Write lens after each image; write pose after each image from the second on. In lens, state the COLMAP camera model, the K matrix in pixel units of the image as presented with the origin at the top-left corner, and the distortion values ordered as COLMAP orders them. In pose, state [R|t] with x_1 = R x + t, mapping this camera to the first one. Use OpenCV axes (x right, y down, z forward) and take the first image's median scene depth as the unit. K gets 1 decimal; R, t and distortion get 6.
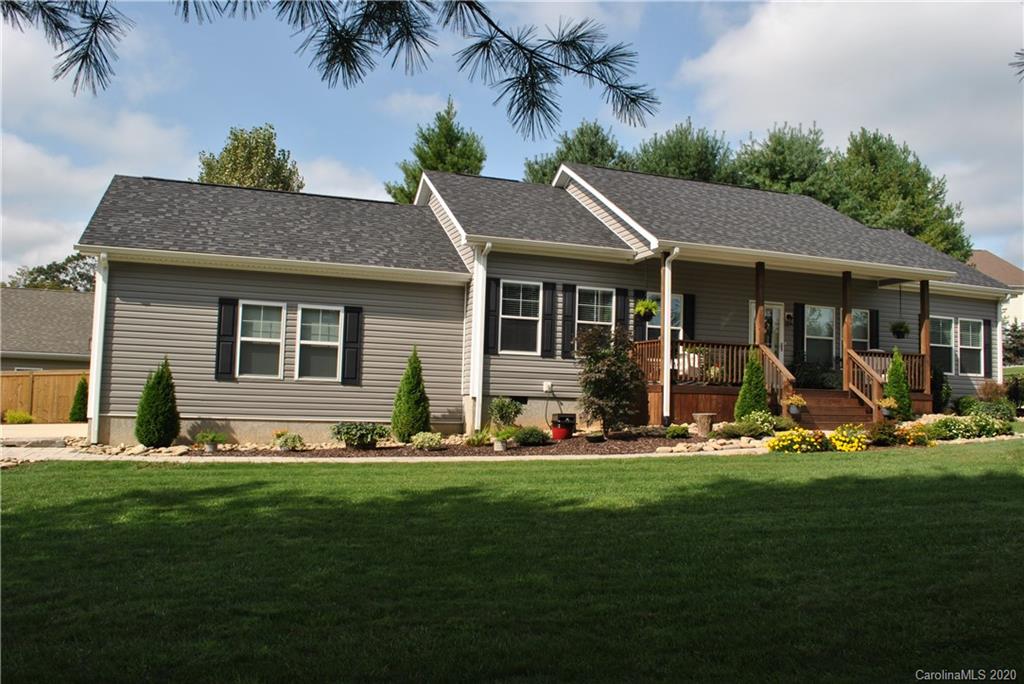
lens RADIAL K [[837.1, 0, 512.0], [0, 837.1, 342.0], [0, 0, 1]] dist [-0.092742, 0.008541]
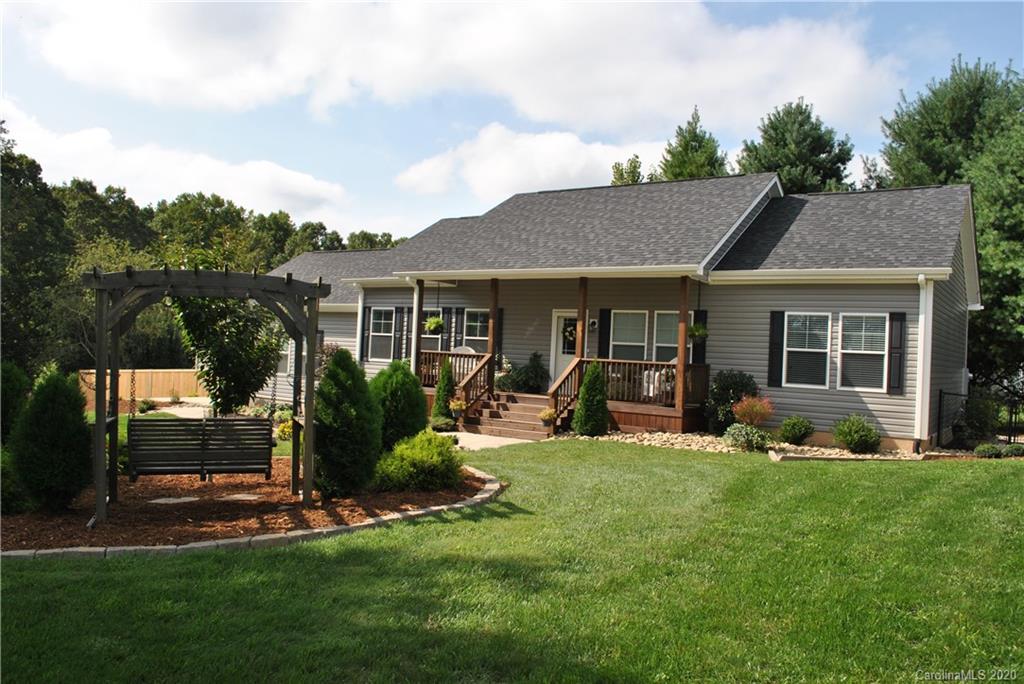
lens RADIAL K [[837.1, 0, 512.0], [0, 837.1, 342.0], [0, 0, 1]] dist [-0.092742, 0.008541]
pose [[0.567241, -0.019991, -0.823309, 1.060598], [0.009798, 0.999798, -0.017526, 0.007974], [0.823493, 0.001875, 0.567323, 0.341178]]
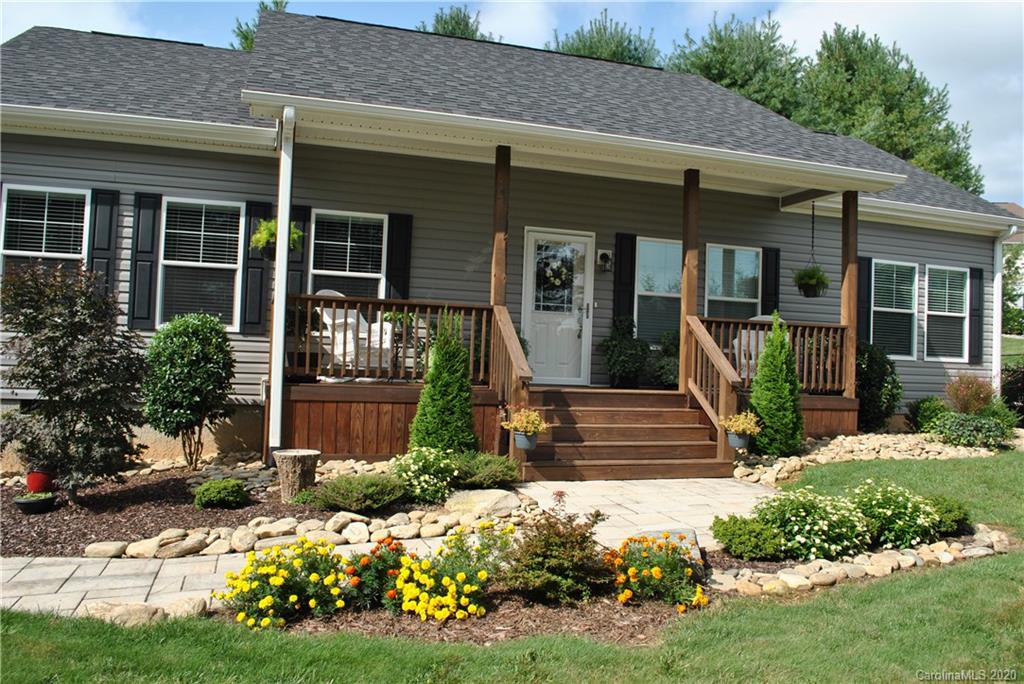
lens RADIAL K [[837.1, 0, 512.0], [0, 837.1, 342.0], [0, 0, 1]] dist [-0.092742, 0.008541]
pose [[0.999453, 0.005802, -0.032550, 0.279474], [-0.004371, 0.999027, 0.043884, 0.002393], [0.032773, -0.043717, 0.998506, 0.410912]]
